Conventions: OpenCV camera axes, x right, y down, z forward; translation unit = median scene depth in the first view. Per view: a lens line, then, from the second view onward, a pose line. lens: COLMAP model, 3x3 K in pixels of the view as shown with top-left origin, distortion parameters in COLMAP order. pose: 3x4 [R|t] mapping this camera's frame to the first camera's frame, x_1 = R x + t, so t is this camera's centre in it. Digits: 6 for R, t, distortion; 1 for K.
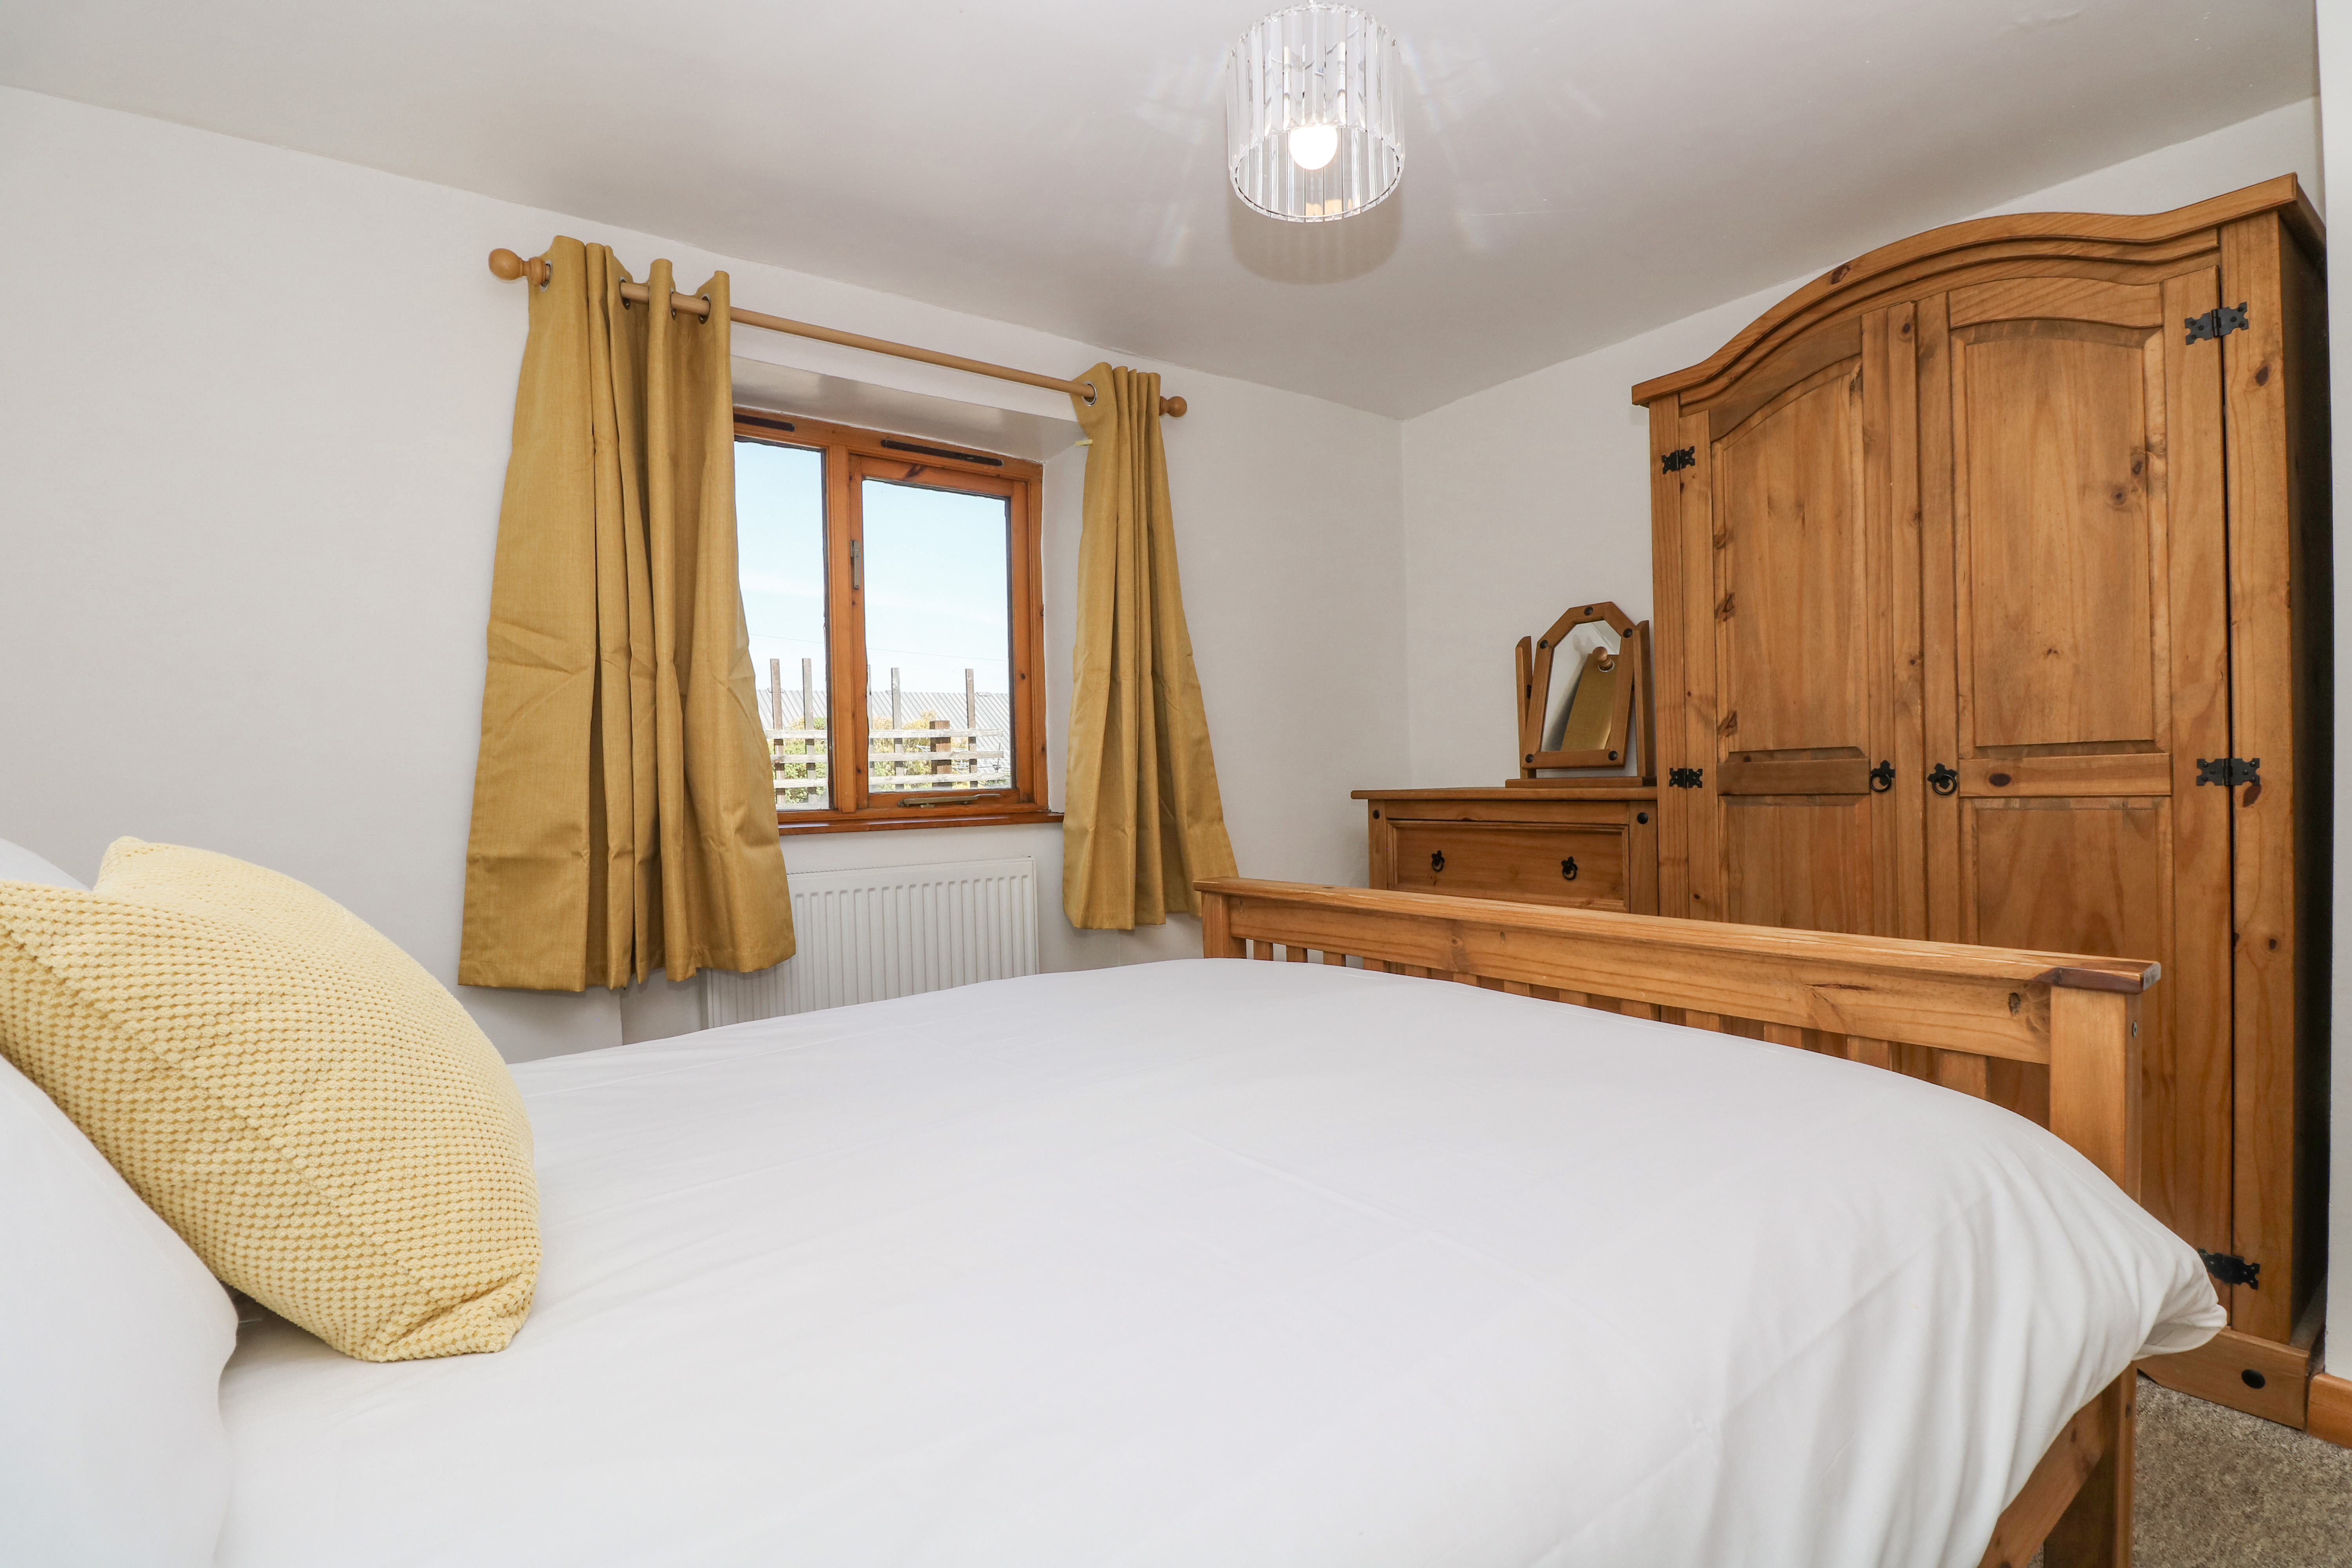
lens RADIAL K [[1081.7, 0, 1176.0], [0, 1081.7, 784.0], [0, 0, 1]] dist [0.000424, -0.011389]
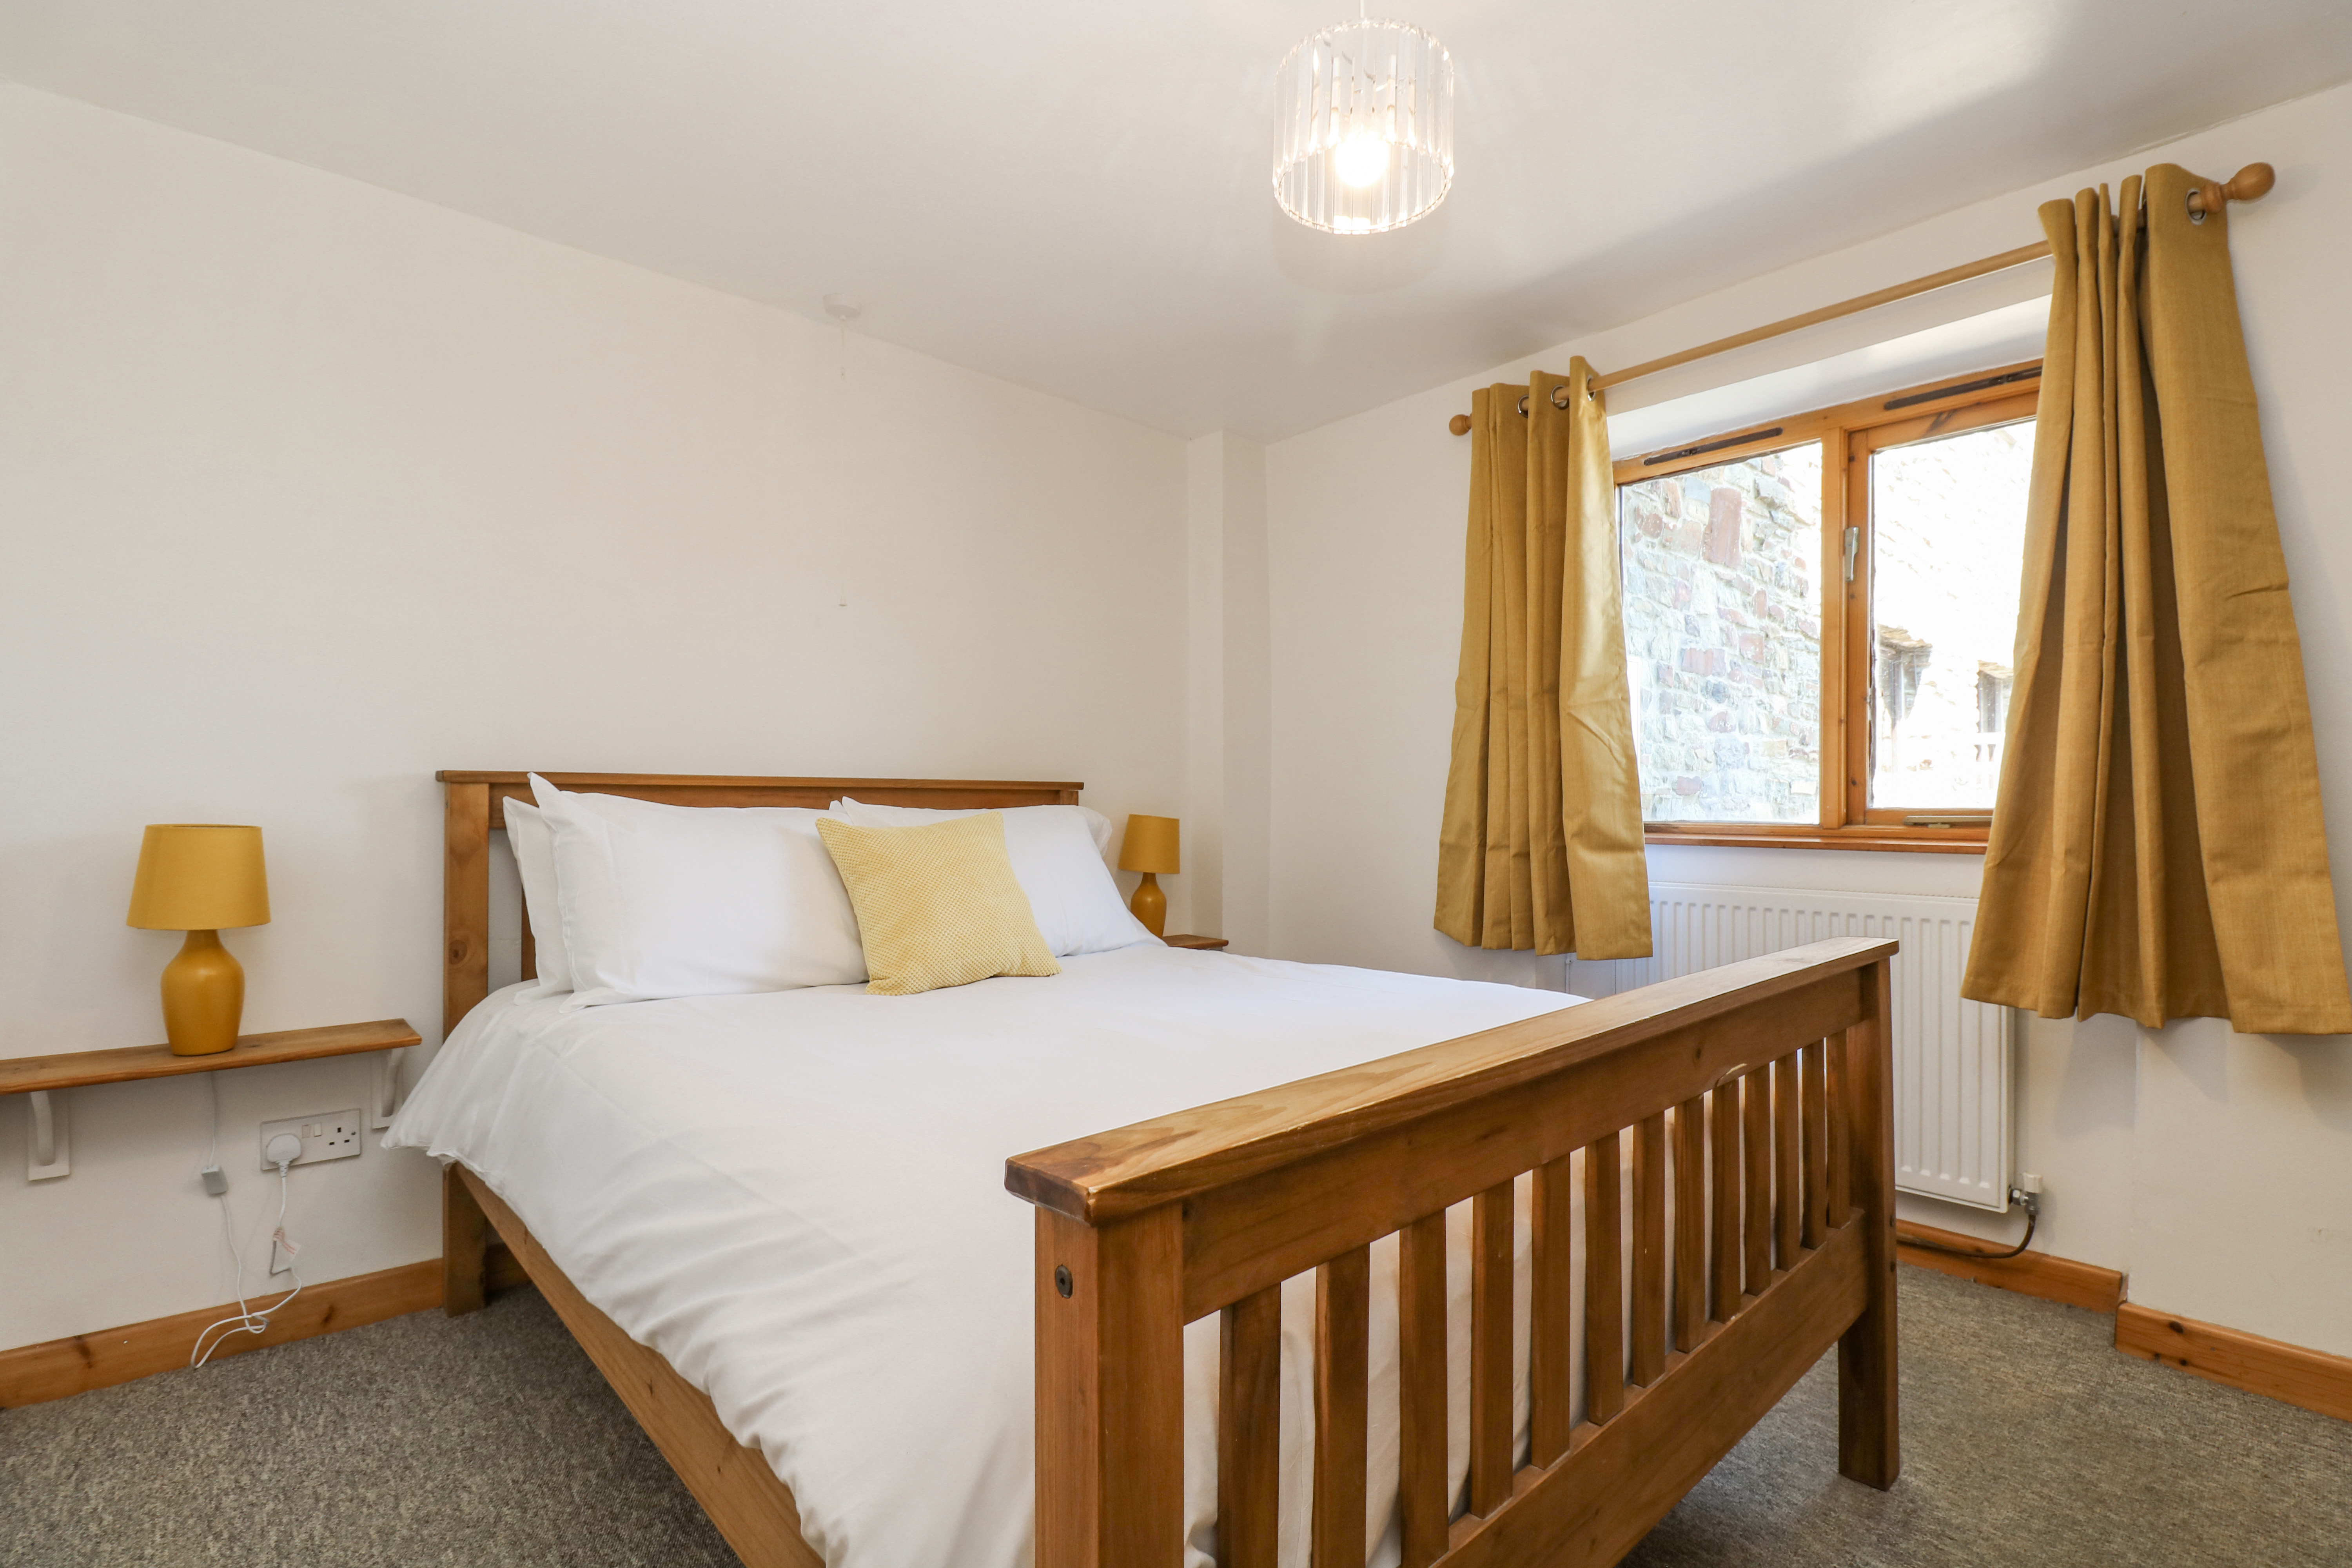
lens RADIAL K [[1097.0, 0, 1176.0], [0, 1097.0, 784.0], [0, 0, 1]] dist [0.001252, 0.000094]
pose [[0.105427, 0.010393, -0.994373, 0.679711], [-0.006060, 0.999934, 0.009809, -0.019796], [0.994409, 0.004992, 0.105483, 0.420006]]
